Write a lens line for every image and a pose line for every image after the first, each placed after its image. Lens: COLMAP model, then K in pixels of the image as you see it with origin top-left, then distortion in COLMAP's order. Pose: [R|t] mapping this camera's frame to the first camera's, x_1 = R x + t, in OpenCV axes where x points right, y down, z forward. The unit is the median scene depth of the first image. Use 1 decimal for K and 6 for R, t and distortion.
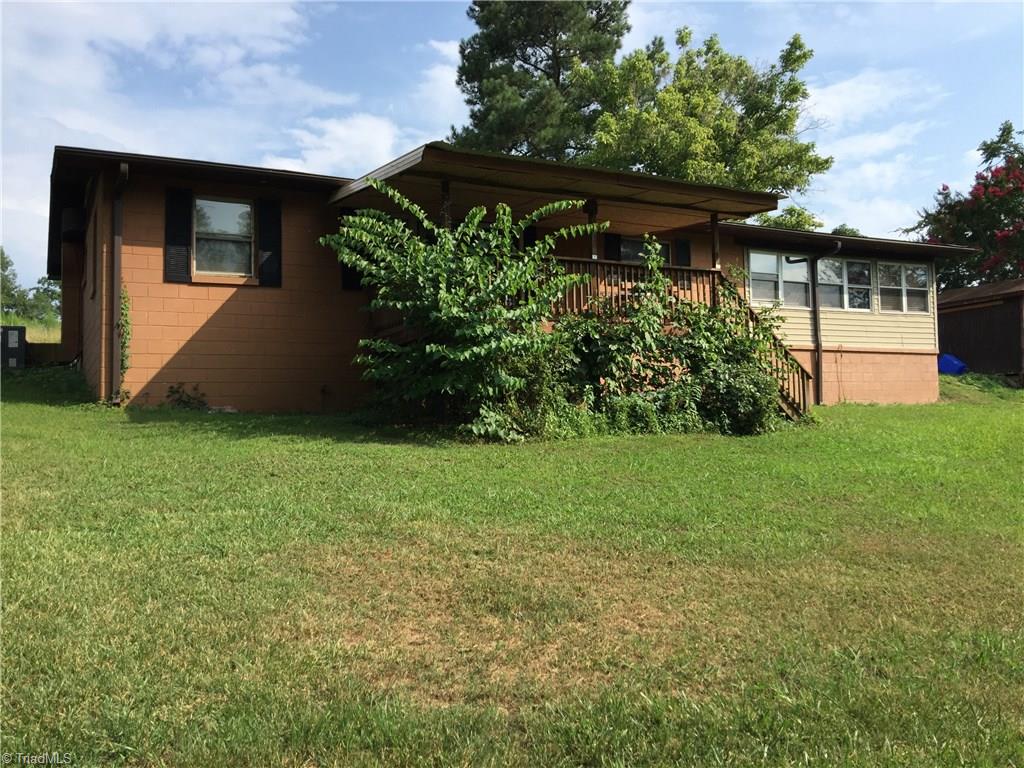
lens RADIAL K [[891.0, 0, 509.2], [0, 891.0, 382.7], [0, 0, 1]] dist [0.018549, -0.002076]
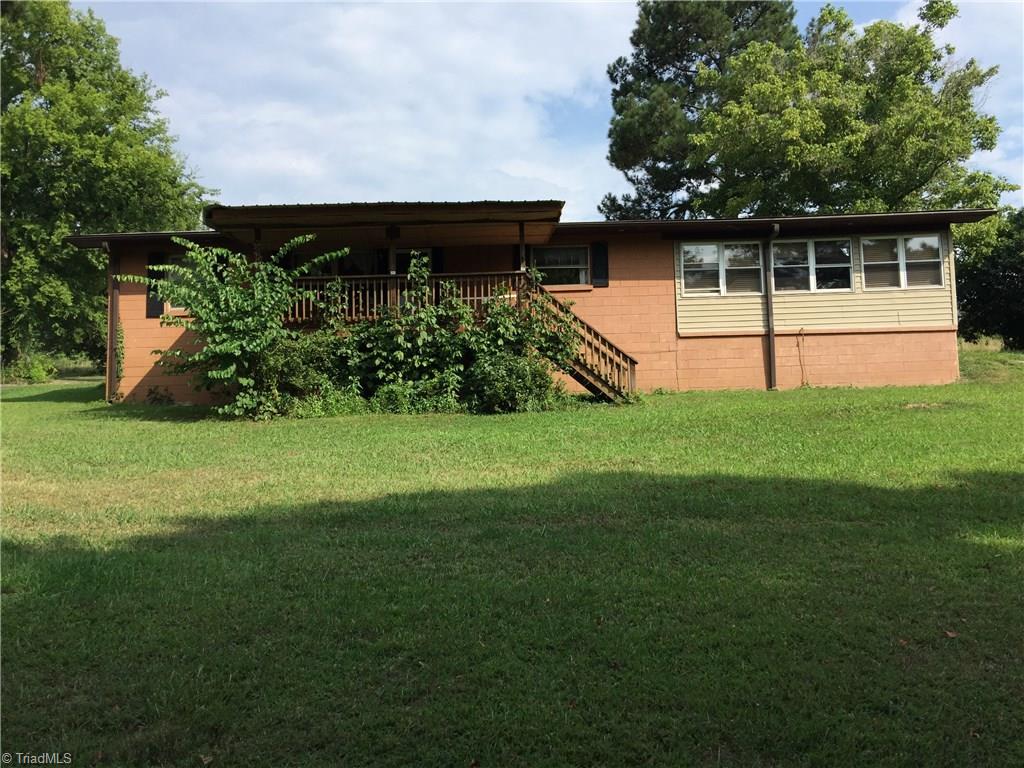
lens RADIAL K [[891.0, 0, 509.3], [0, 891.0, 379.1], [0, 0, 1]] dist [0.018549, -0.002076]
pose [[0.883521, -0.038131, -0.466837, 0.533112], [0.030412, 0.999248, -0.024062, 0.026789], [0.467403, 0.007062, 0.884016, -0.010004]]
